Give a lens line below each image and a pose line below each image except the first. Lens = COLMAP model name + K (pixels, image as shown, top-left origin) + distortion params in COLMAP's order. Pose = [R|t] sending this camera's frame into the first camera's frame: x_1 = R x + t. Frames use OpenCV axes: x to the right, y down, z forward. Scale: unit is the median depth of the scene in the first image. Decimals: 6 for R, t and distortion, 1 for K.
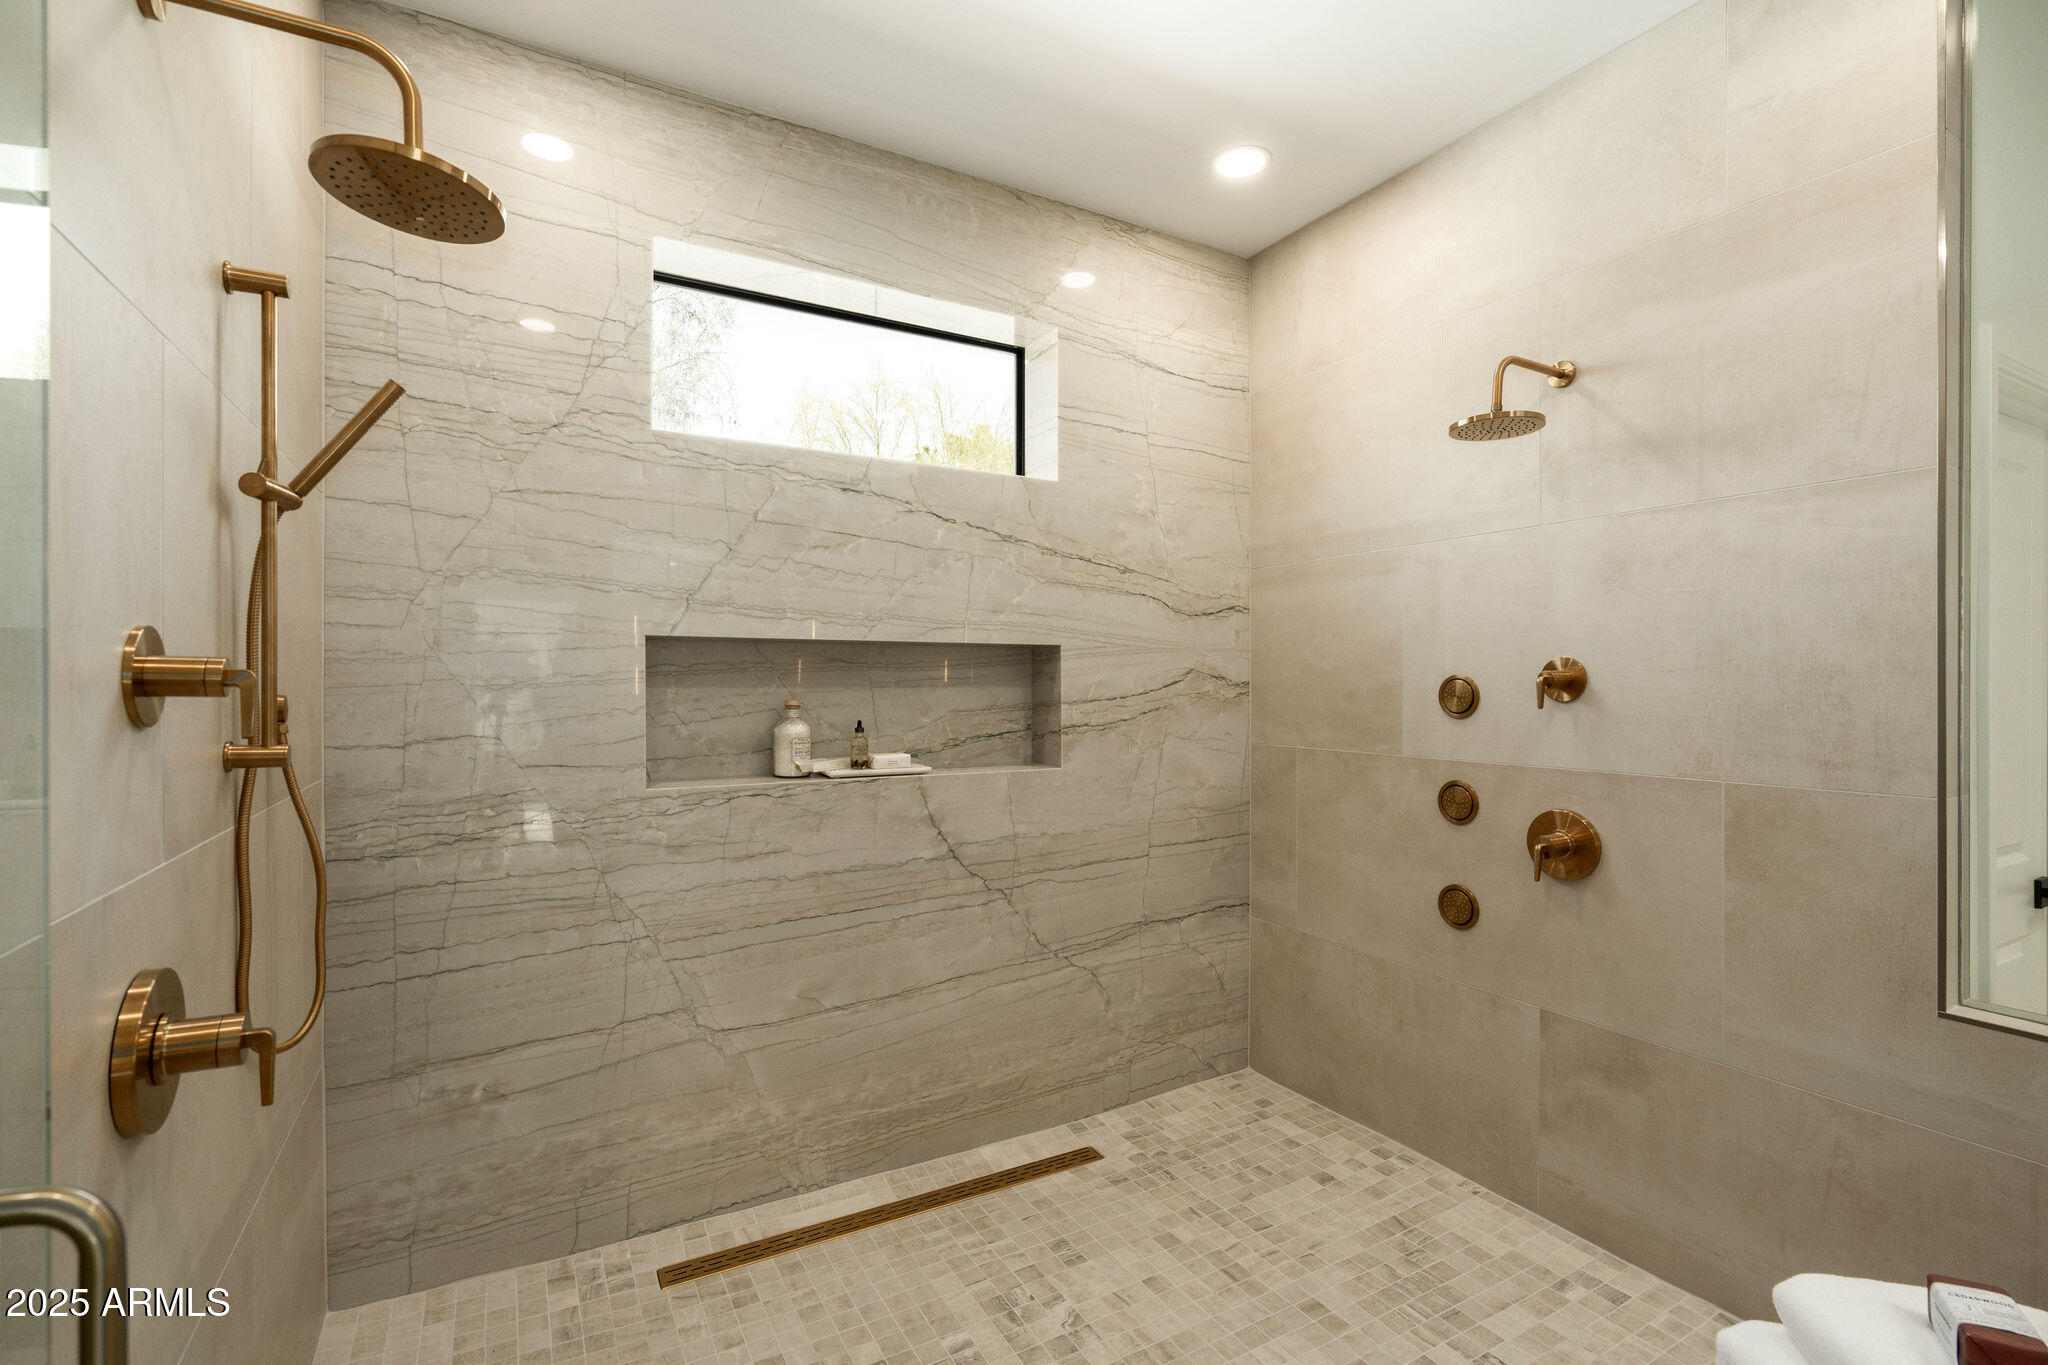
lens RADIAL K [[928.1, 0, 1014.7], [0, 928.1, 683.8], [0, 0, 1]] dist [-0.007767, 0.003161]
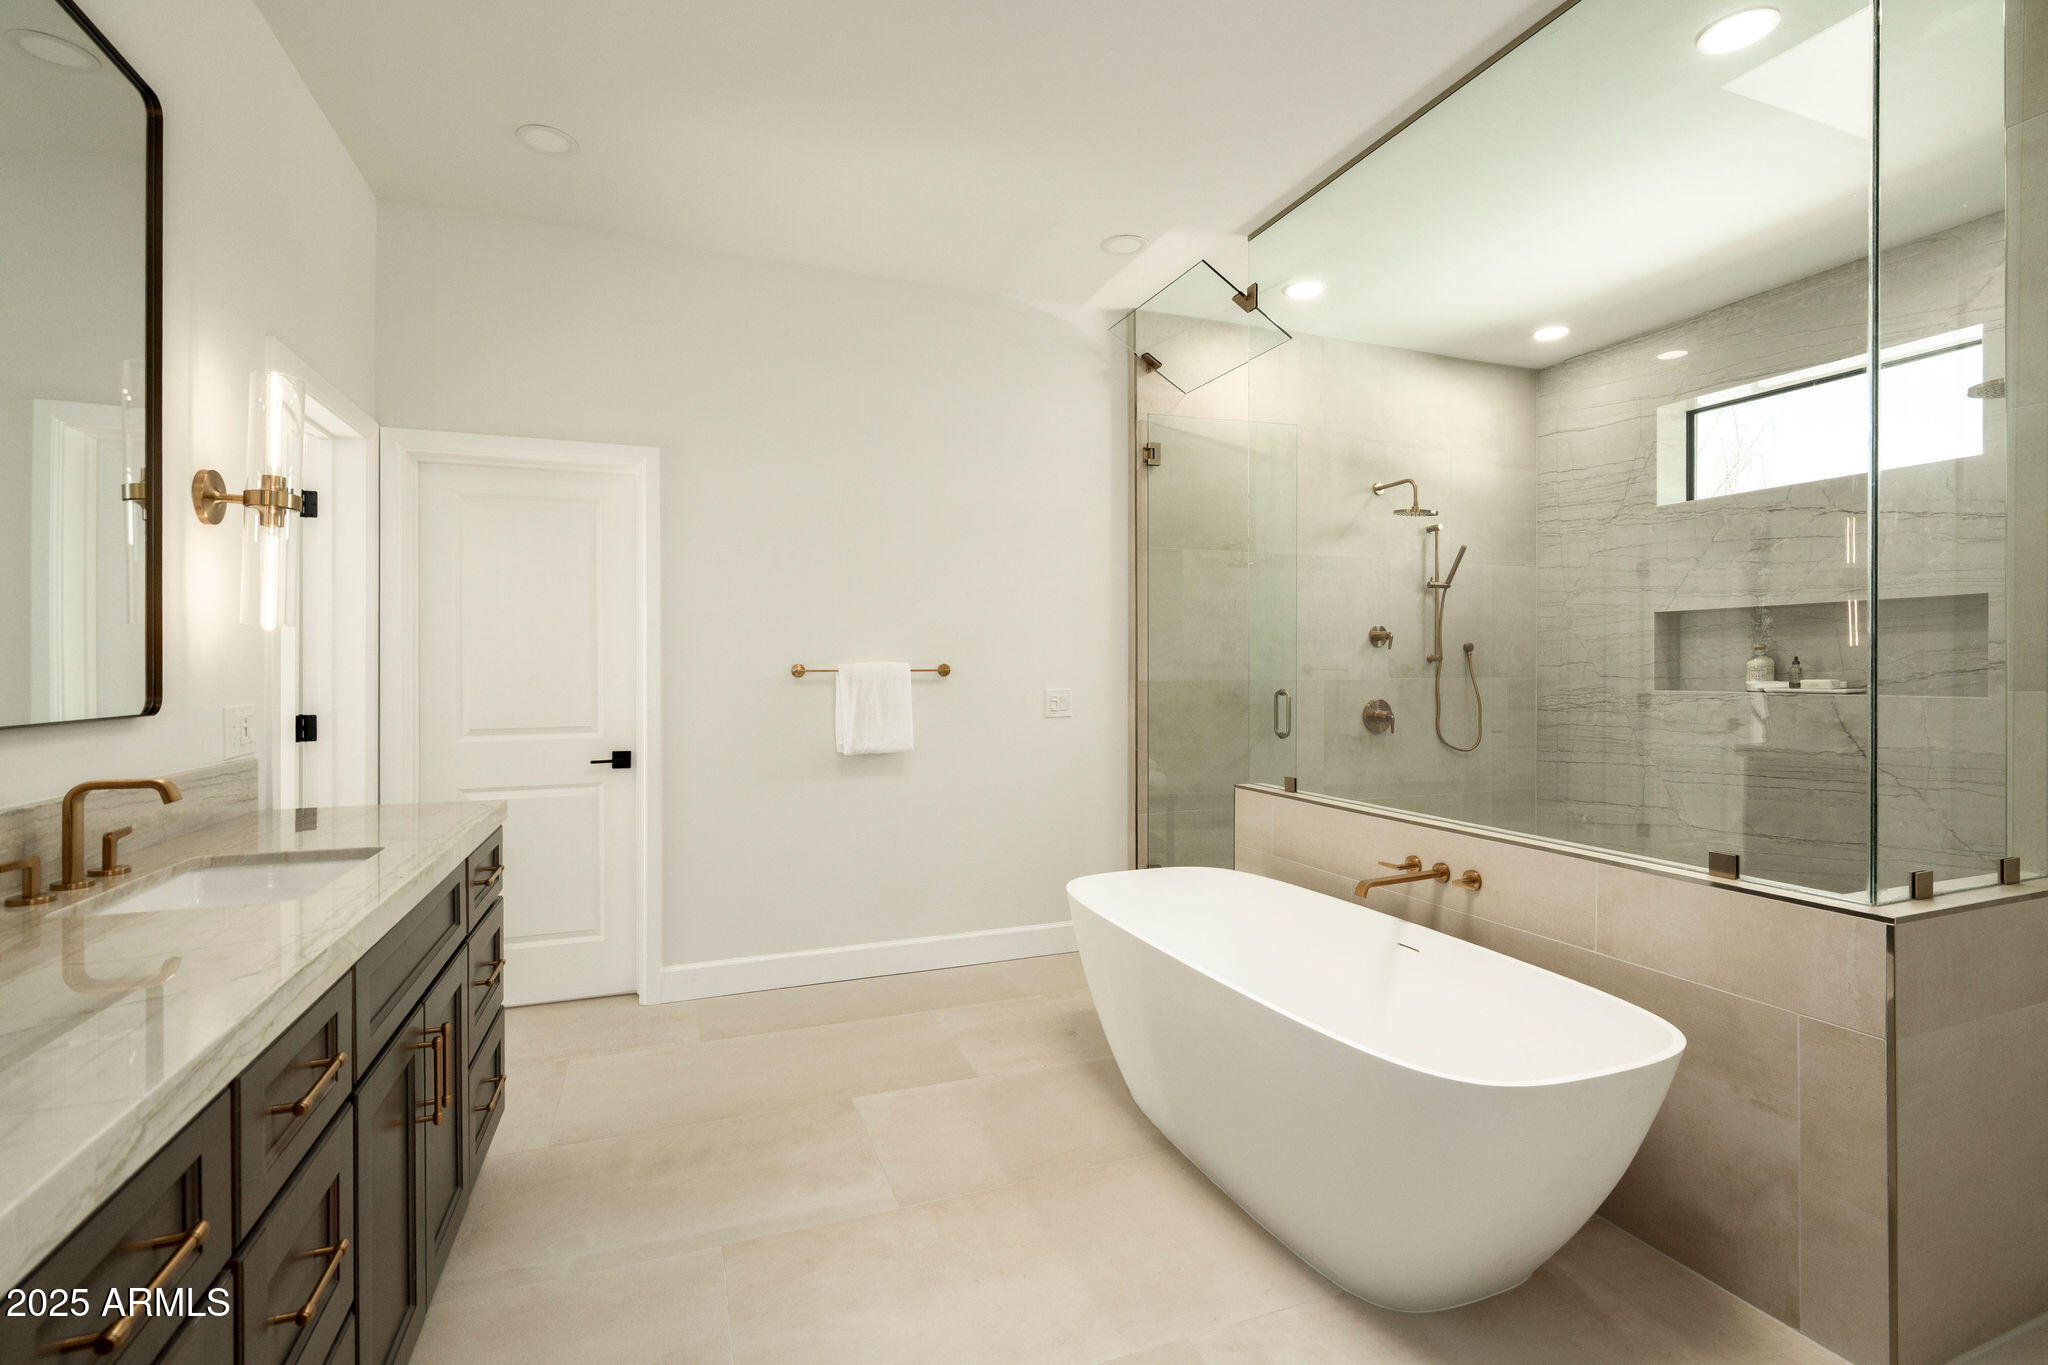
lens RADIAL K [[928.1, 0, 1023.2], [0, 928.1, 674.0], [0, 0, 1]] dist [-0.007767, 0.003161]
pose [[-0.133885, 0.004042, -0.990989, 1.553089], [-0.000790, 0.999991, 0.004185, 0.064326], [0.990997, 0.001344, -0.133880, -0.057131]]
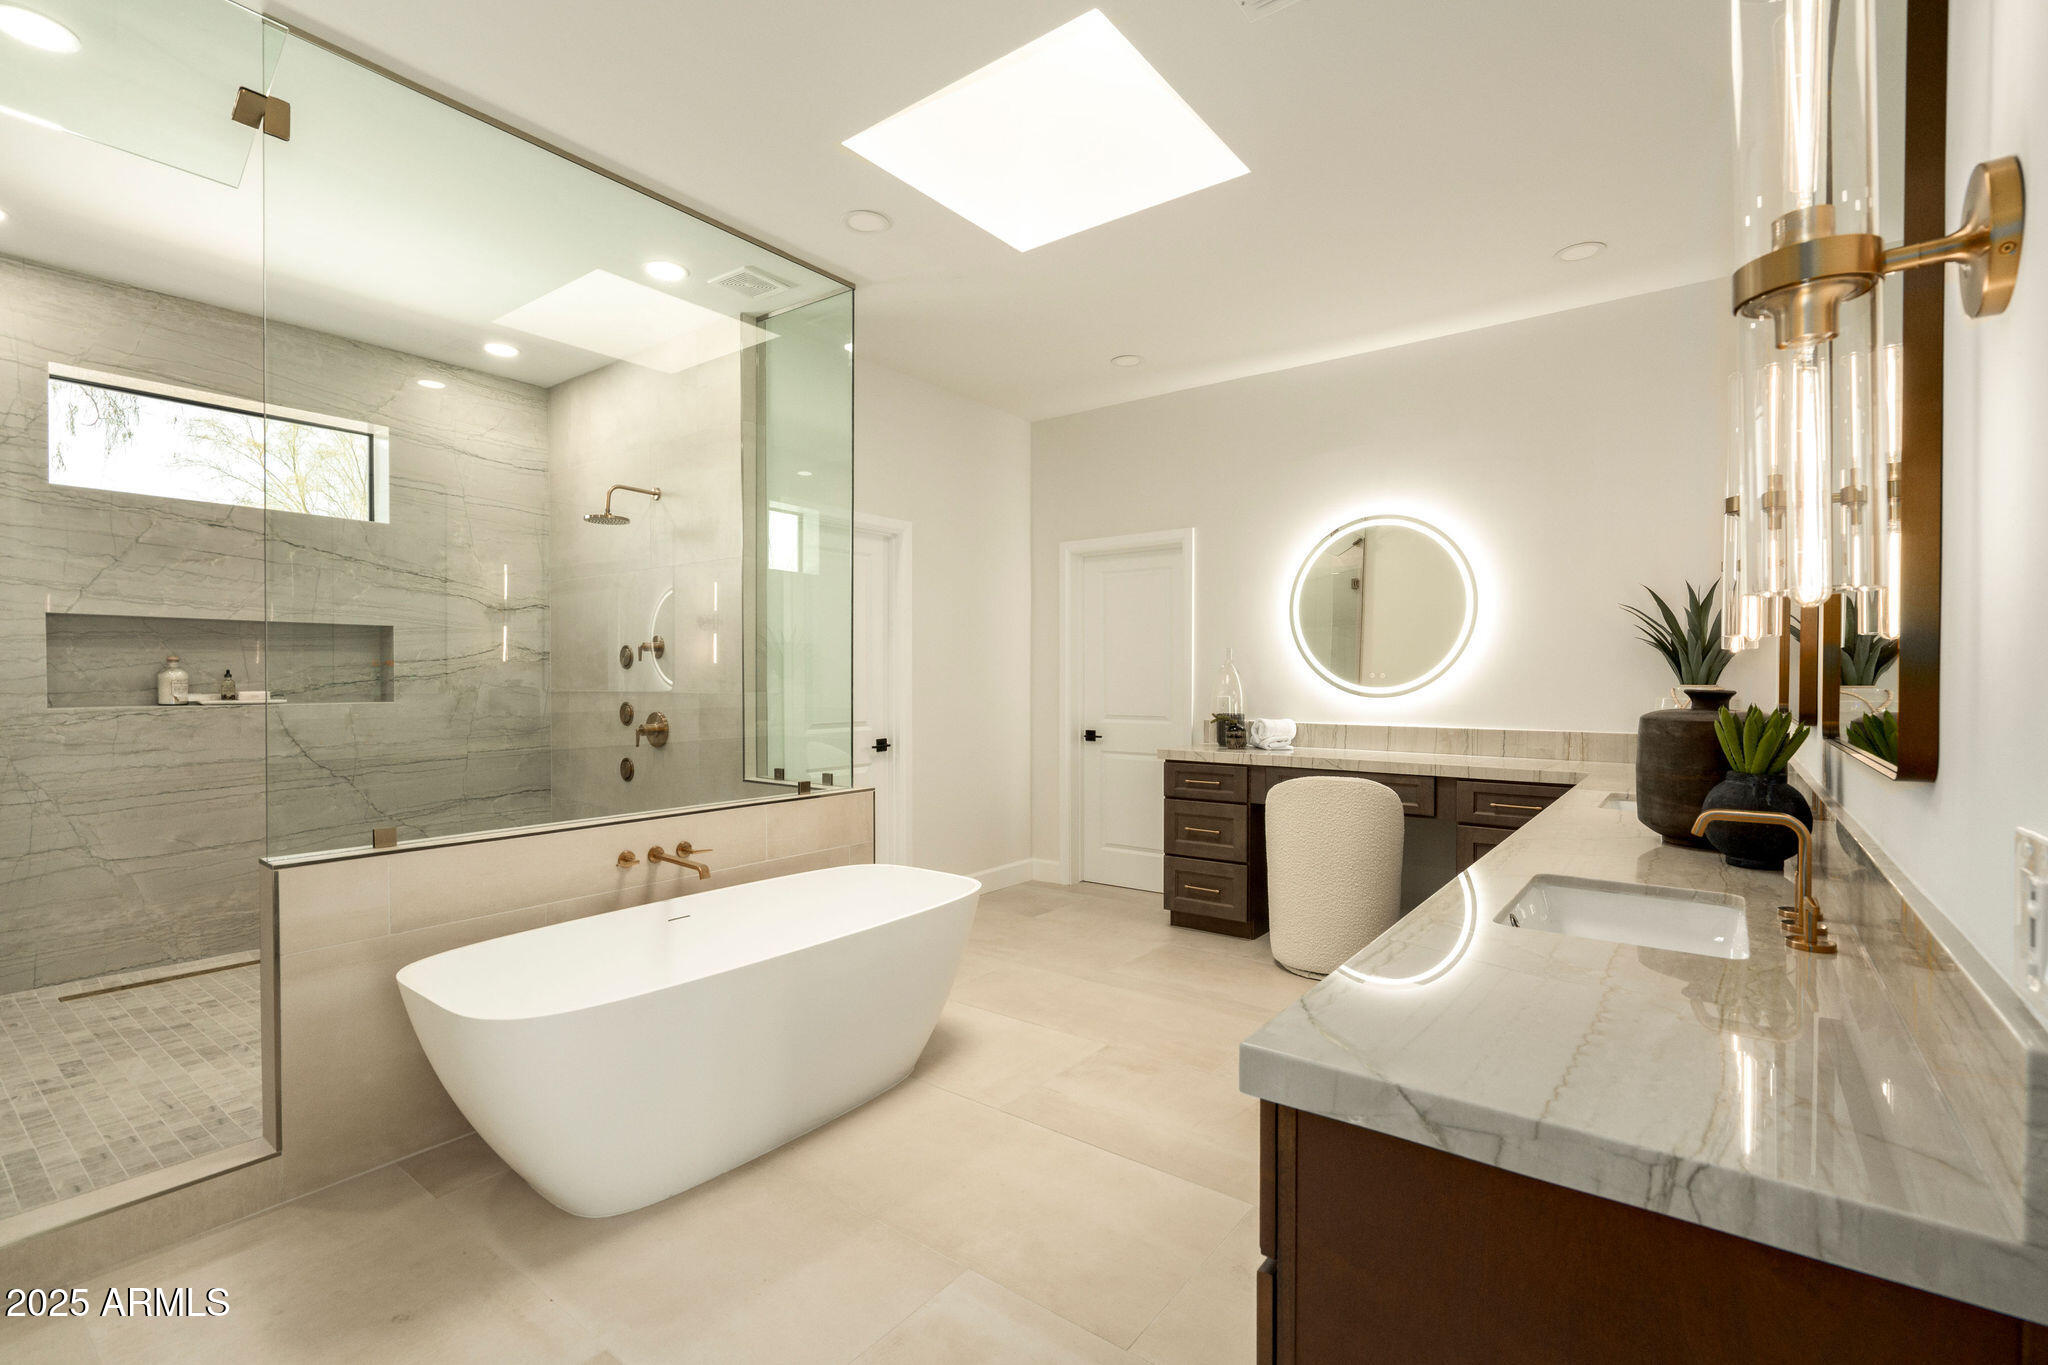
lens RADIAL K [[928.1, 0, 1015.6], [0, 928.1, 686.8], [0, 0, 1]] dist [-0.007767, 0.003161]
pose [[0.914794, -0.005029, 0.403889, 0.440081], [0.001264, 0.999953, 0.009586, 0.056546], [-0.403918, -0.008259, 0.914758, -1.022920]]
